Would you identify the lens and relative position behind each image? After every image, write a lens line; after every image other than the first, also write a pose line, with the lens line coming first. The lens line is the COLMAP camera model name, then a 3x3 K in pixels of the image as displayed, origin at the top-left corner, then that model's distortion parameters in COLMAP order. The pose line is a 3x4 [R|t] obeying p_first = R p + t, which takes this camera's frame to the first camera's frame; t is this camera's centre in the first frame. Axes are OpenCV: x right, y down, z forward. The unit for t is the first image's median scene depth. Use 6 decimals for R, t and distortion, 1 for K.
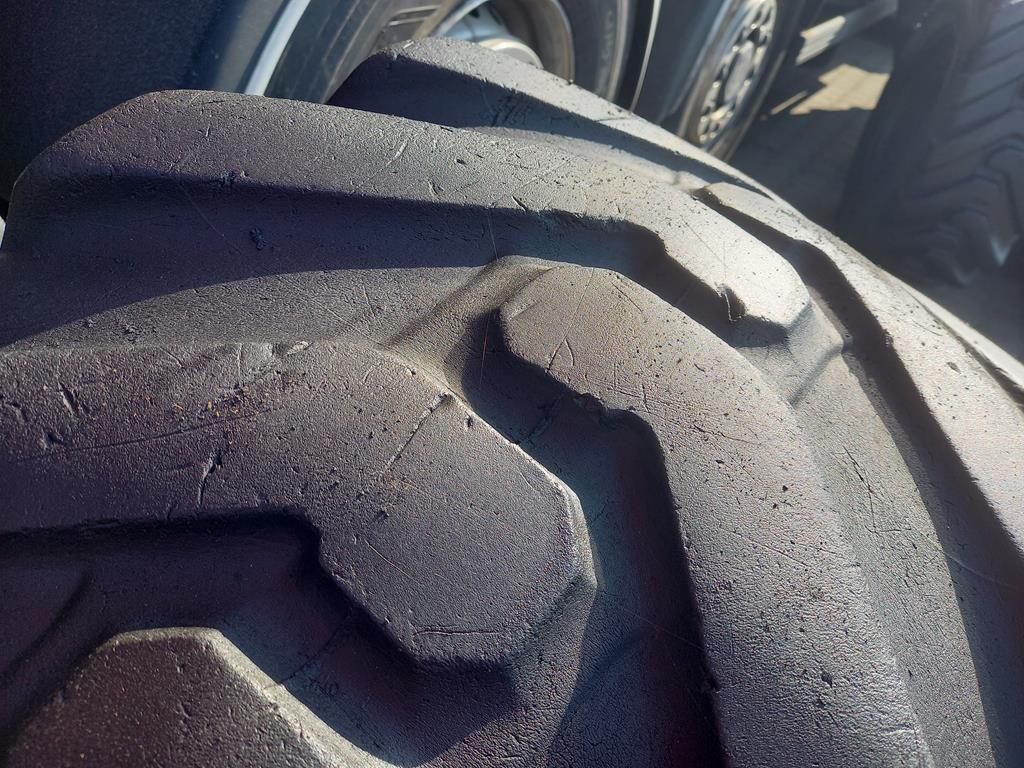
lens RADIAL K [[762.8, 0, 511.0], [0, 762.8, 386.6], [0, 0, 1]] dist [0.023799, -0.020769]
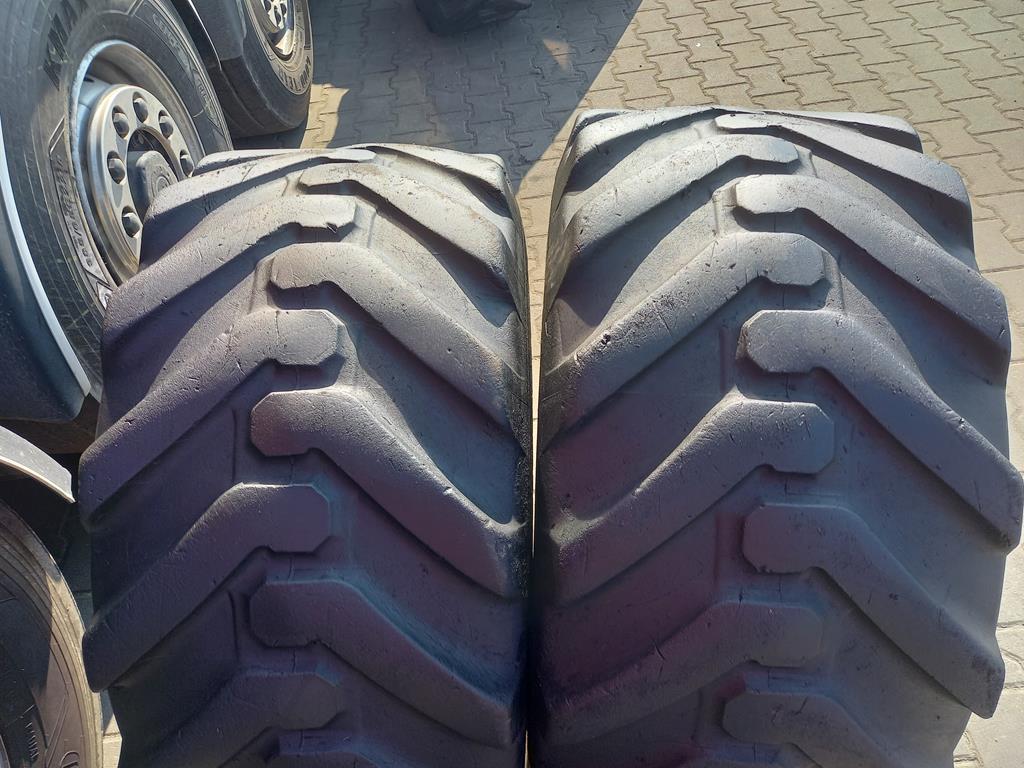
lens RADIAL K [[762.8, 0, 495.9], [0, 762.8, 386.6], [0, 0, 1]] dist [0.023799, -0.020769]
pose [[0.754138, -0.644121, 0.127996, 0.000316], [0.606564, 0.757891, 0.240170, 0.033185], [-0.251705, -0.103483, 0.962256, -2.093722]]
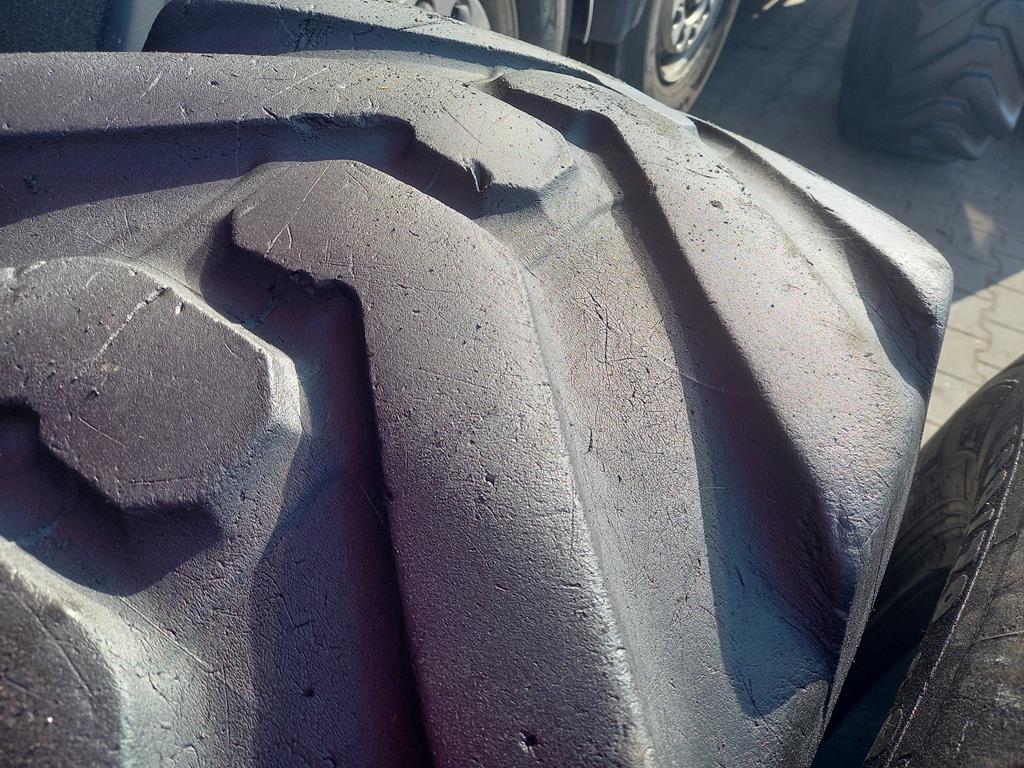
lens RADIAL K [[762.8, 0, 505.9], [0, 762.8, 391.4], [0, 0, 1]] dist [0.023799, -0.020769]
pose [[0.987098, -0.142521, -0.072979, 0.380443], [0.146985, 0.987321, 0.059937, 0.135404], [0.063512, -0.069891, 0.995531, -0.073003]]
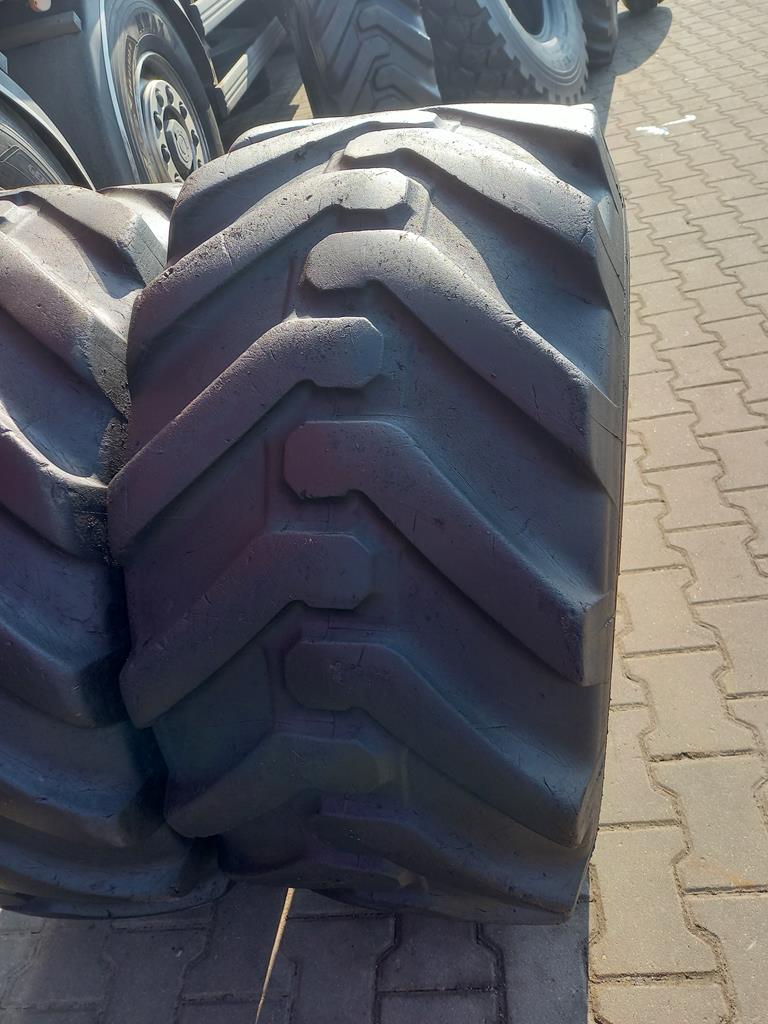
lens RADIAL K [[762.8, 0, 398.1], [0, 762.8, 527.1], [0, 0, 1]] dist [0.023799, -0.020769]
pose [[0.768630, -0.633128, 0.091412, 0.548064], [0.628927, 0.774045, 0.072830, 1.722446], [-0.116868, 0.001512, 0.993146, -2.240740]]
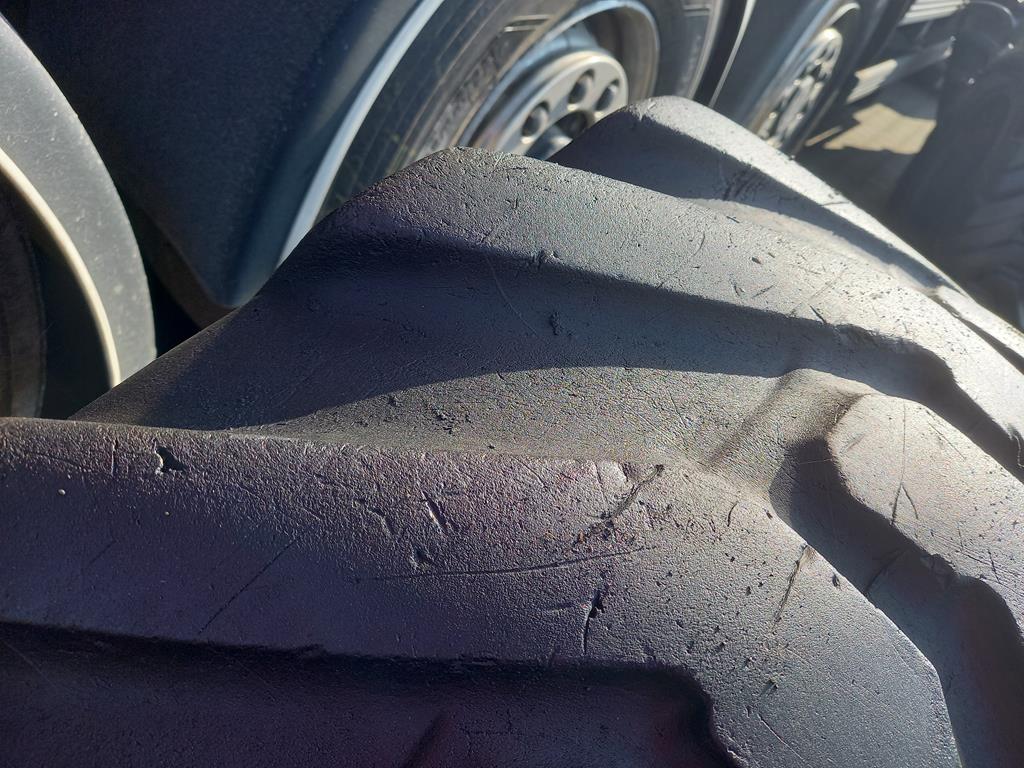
lens RADIAL K [[762.8, 0, 512.0], [0, 762.8, 387.0], [0, 0, 1]] dist [0.023799, -0.020769]
pose [[0.991600, 0.127042, 0.024299, -0.401385], [-0.127386, 0.991765, 0.013204, -0.121383], [-0.022421, -0.016188, 0.999618, 0.054693]]
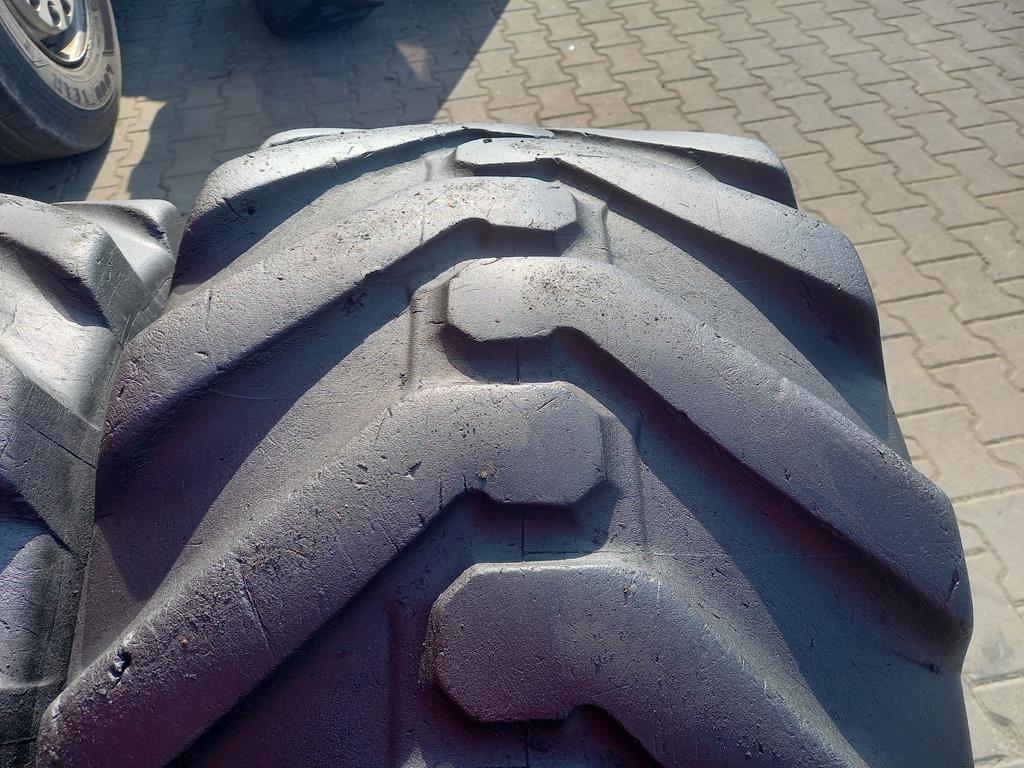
lens RADIAL K [[762.8, 0, 511.3], [0, 762.8, 383.8], [0, 0, 1]] dist [0.023799, -0.020769]
pose [[0.700206, -0.680267, 0.216676, 1.185396], [0.616477, 0.729174, 0.297087, 0.485361], [-0.360093, -0.074446, 0.929941, -0.893563]]
